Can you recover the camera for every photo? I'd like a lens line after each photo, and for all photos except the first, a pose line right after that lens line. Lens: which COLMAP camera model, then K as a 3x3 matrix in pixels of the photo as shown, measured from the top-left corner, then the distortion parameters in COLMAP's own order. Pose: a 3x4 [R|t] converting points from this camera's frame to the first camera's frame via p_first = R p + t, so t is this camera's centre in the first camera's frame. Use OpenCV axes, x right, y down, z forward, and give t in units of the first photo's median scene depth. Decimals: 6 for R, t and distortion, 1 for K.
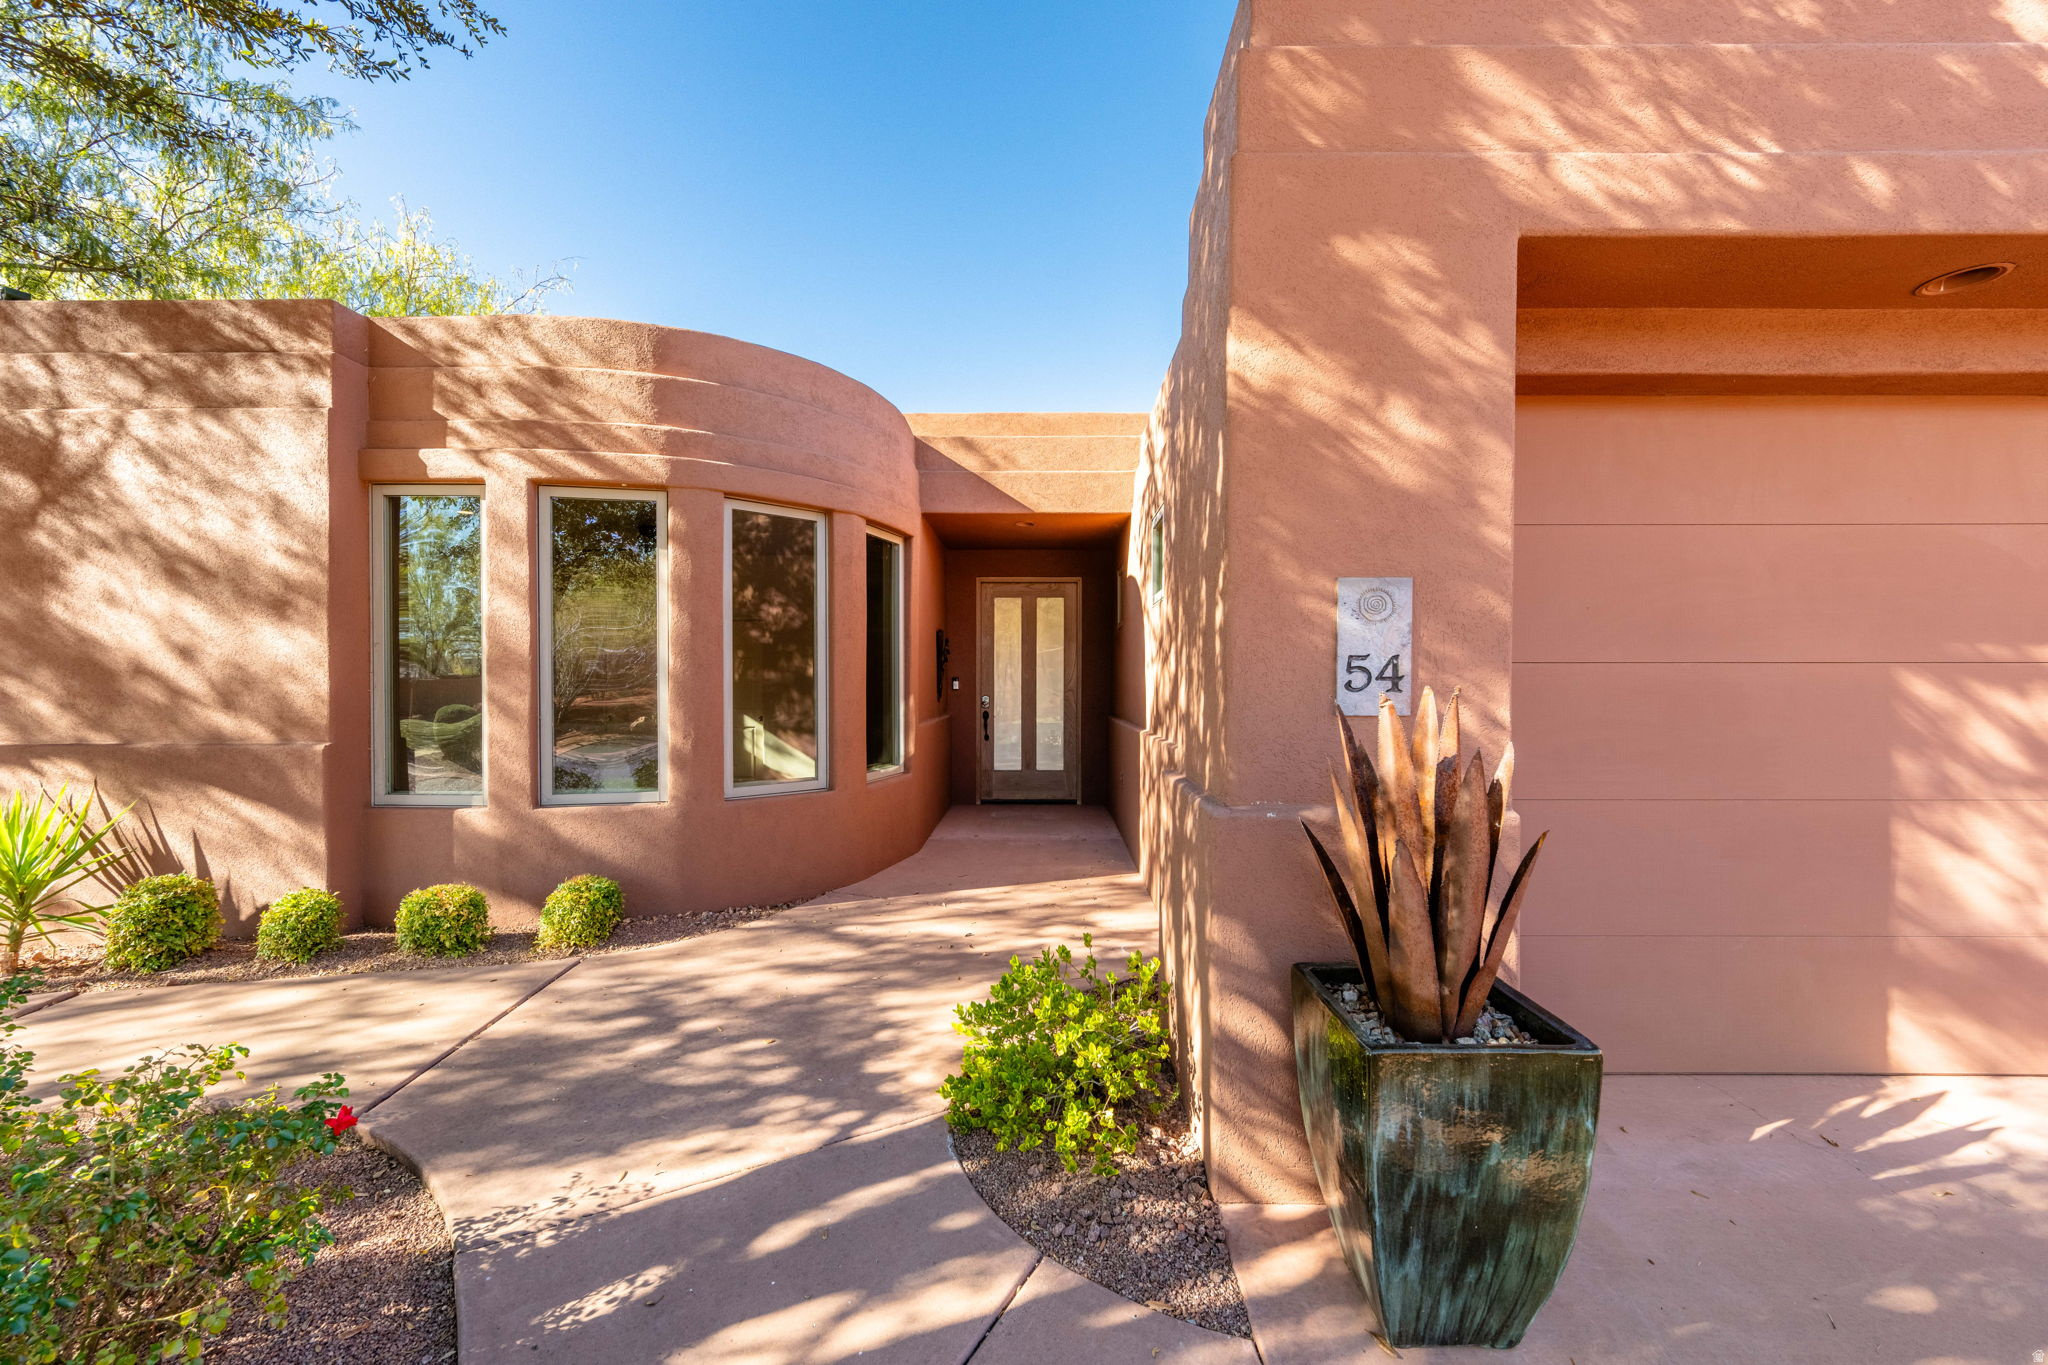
lens RADIAL K [[832.1, 0, 1024.0], [0, 832.1, 682.5], [0, 0, 1]] dist [-0.011307, 0.000708]
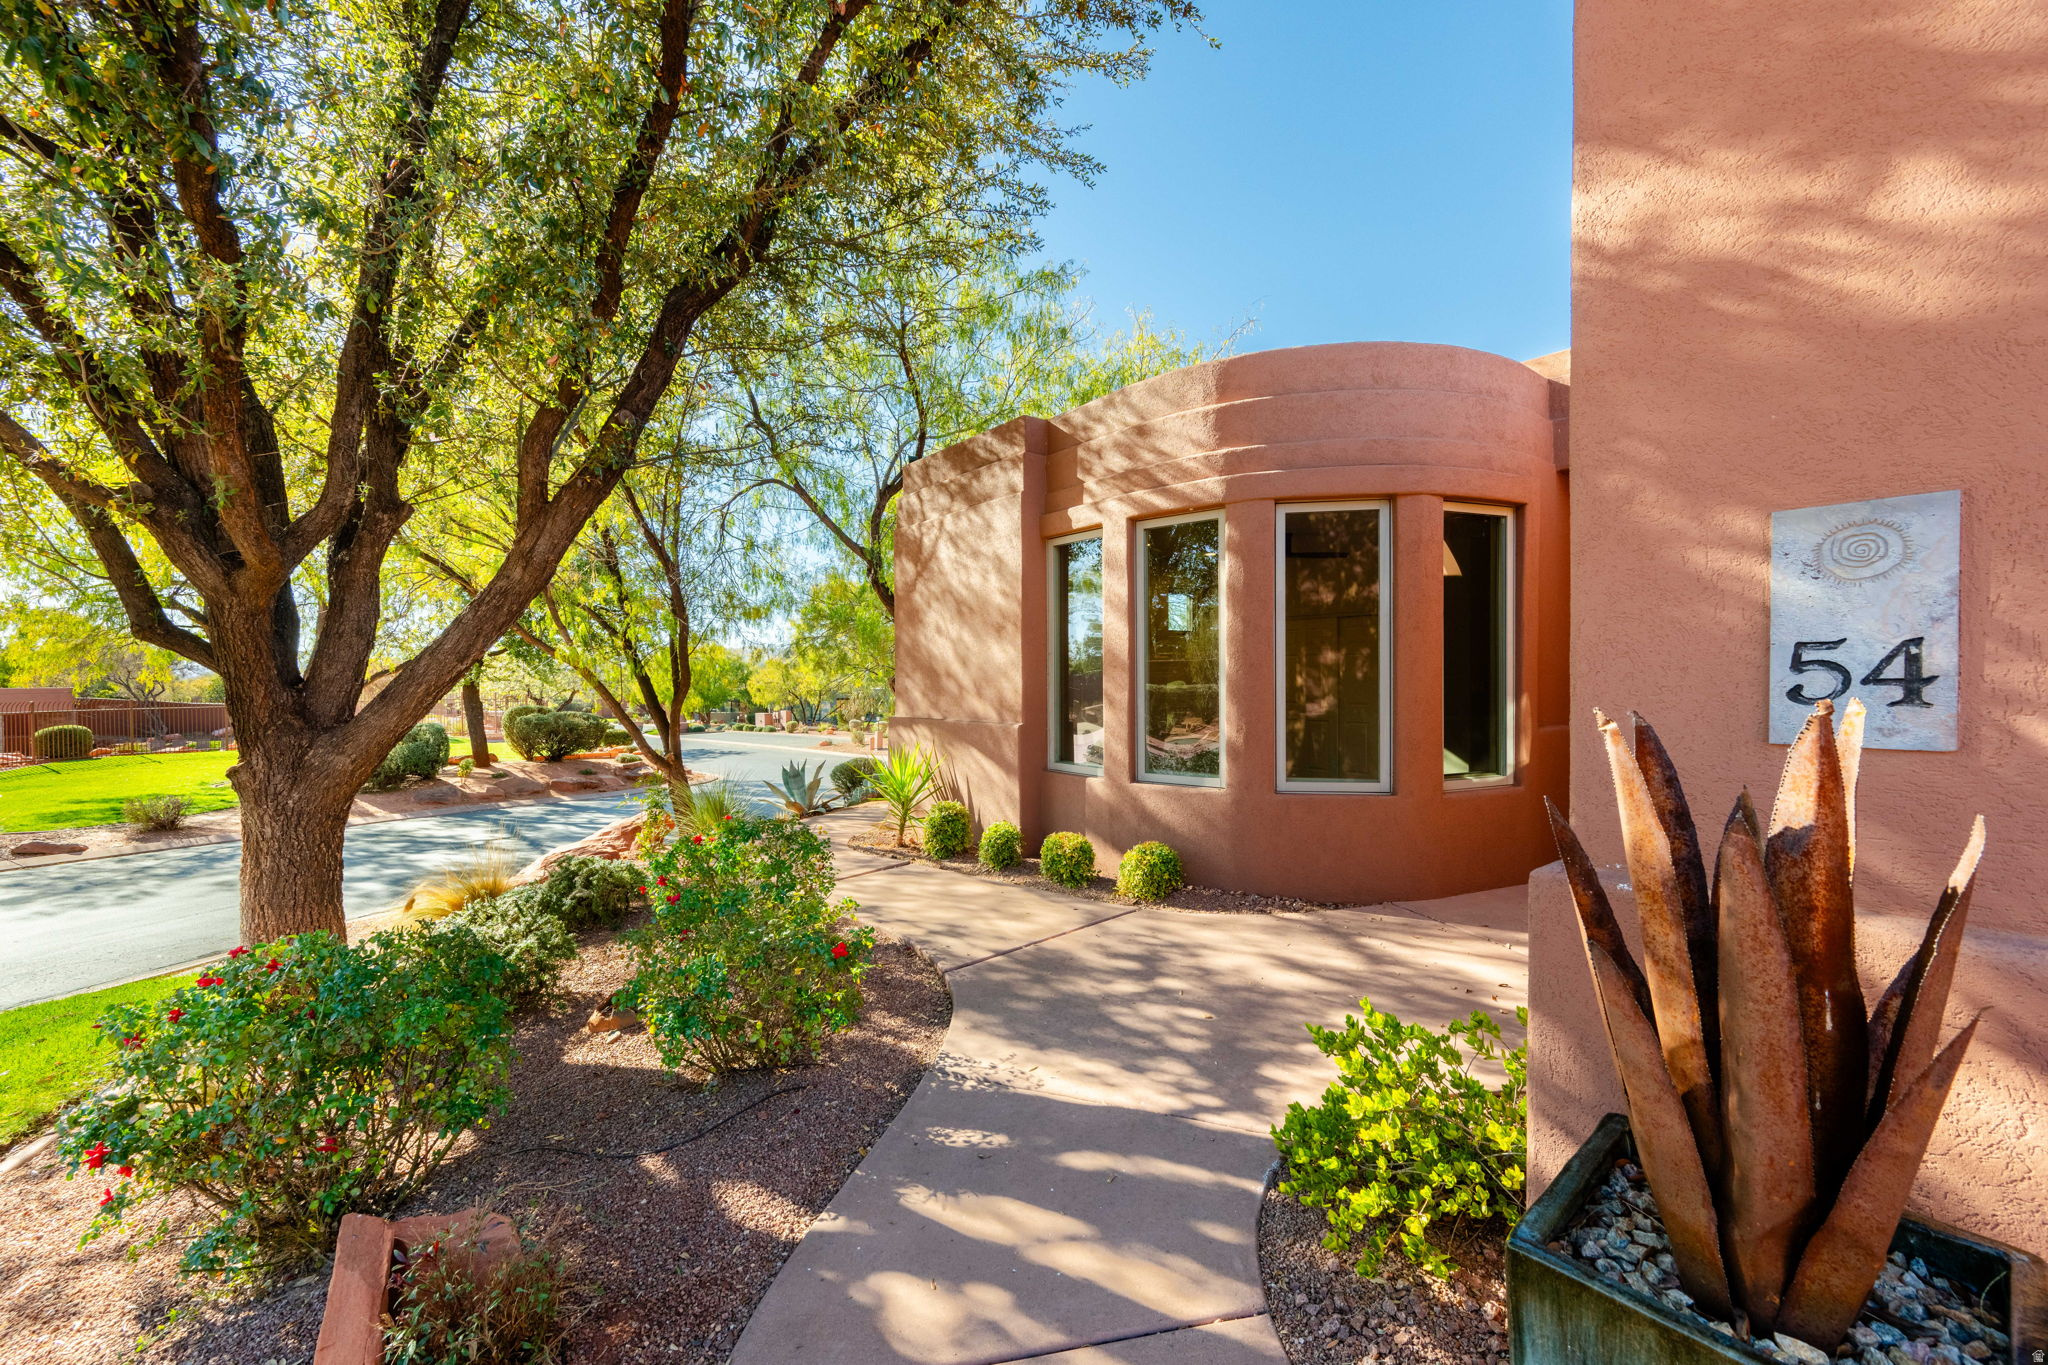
lens RADIAL K [[832.1, 0, 1024.0], [0, 832.1, 682.5], [0, 0, 1]] dist [-0.011307, 0.000708]
pose [[0.596090, 0.000941, -0.802917, 0.334268], [0.007206, 0.999953, 0.006521, -0.007404], [0.802886, -0.009673, 0.596055, 0.135555]]
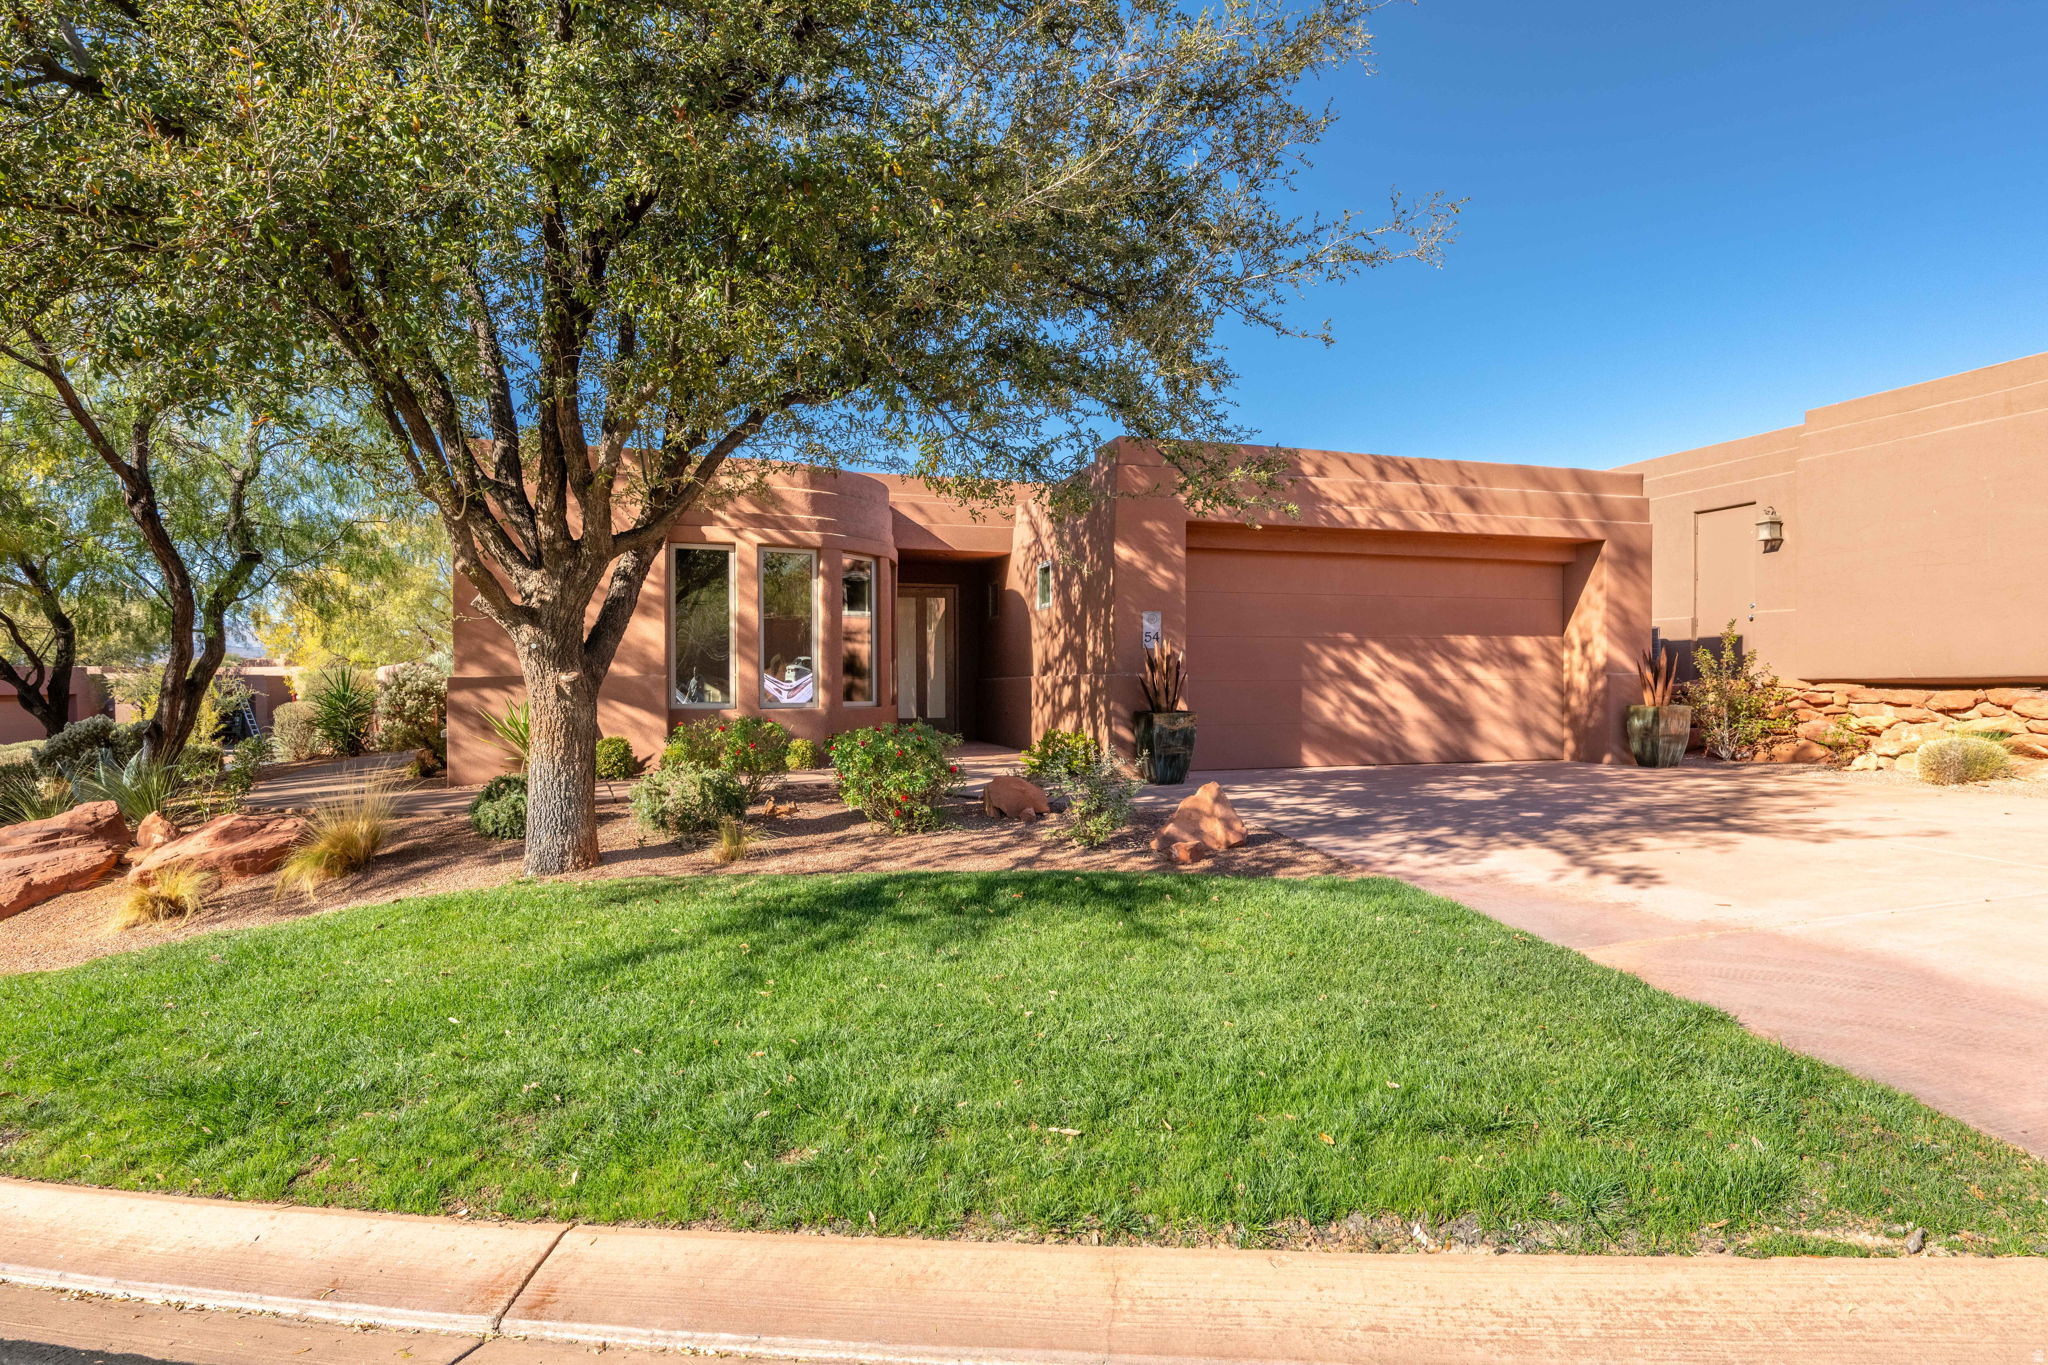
lens RADIAL K [[954.1, 0, 1024.0], [0, 954.1, 682.5], [0, 0, 1]] dist [-0.023711, -0.000048]
pose [[0.957943, -0.005786, 0.286901, -0.686784], [0.001850, 0.999900, 0.013990, 0.059723], [-0.286953, -0.012871, 0.957858, -1.472977]]
